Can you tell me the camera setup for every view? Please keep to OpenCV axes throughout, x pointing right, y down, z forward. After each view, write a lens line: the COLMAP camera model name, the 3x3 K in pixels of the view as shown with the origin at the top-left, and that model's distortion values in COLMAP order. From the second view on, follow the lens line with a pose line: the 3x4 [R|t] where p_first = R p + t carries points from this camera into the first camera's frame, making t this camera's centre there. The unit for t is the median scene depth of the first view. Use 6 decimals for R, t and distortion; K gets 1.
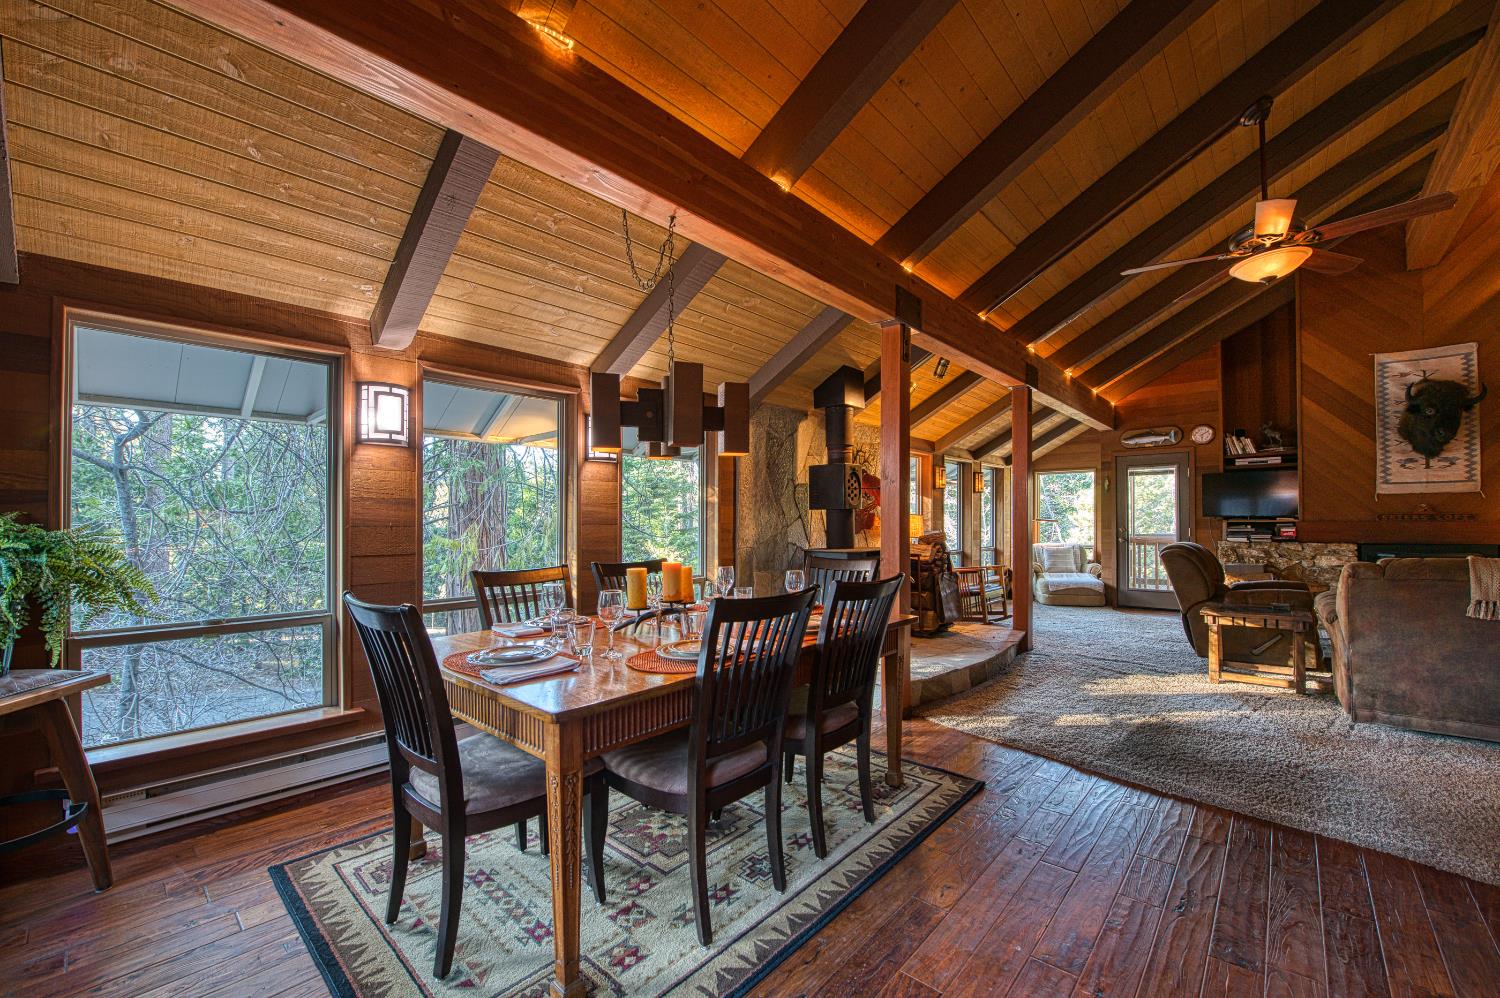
lens RADIAL K [[606.2, 0, 756.9], [0, 606.2, 513.3], [0, 0, 1]] dist [-0.019744, 0.000132]
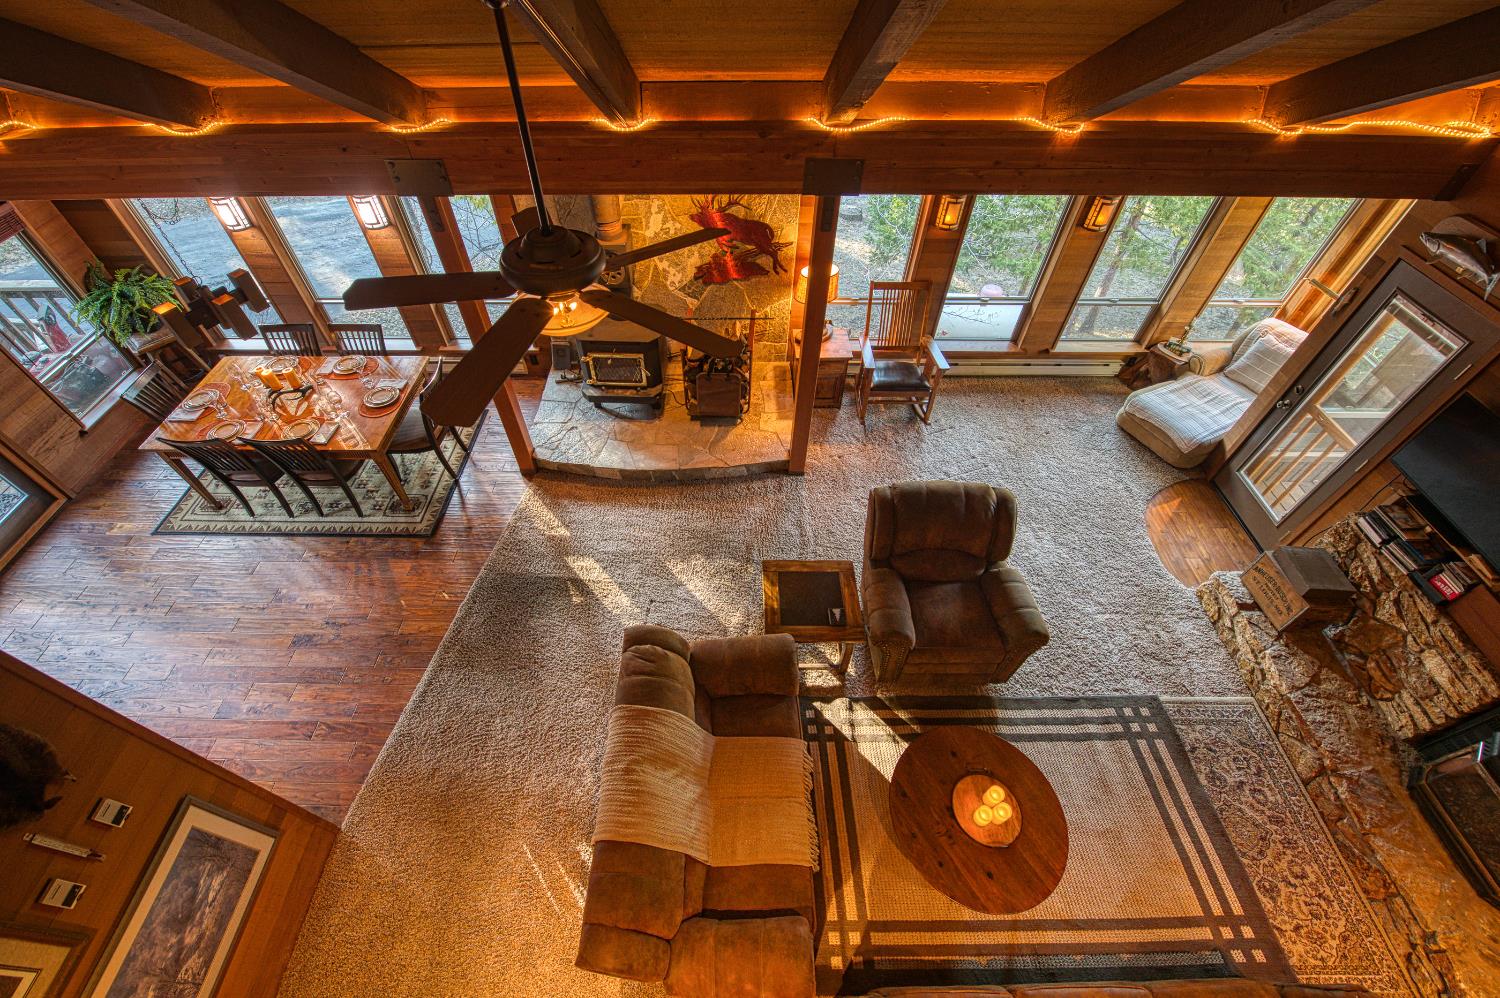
lens RADIAL K [[598.6, 0, 722.2], [0, 598.6, 500.3], [0, 0, 1]] dist [-0.019992, -0.000038]
pose [[0.650306, 0.568933, -0.503406, 0.753387], [0.015503, 0.652584, 0.757557, -0.410165], [0.759514, -0.500448, 0.415559, 0.415082]]
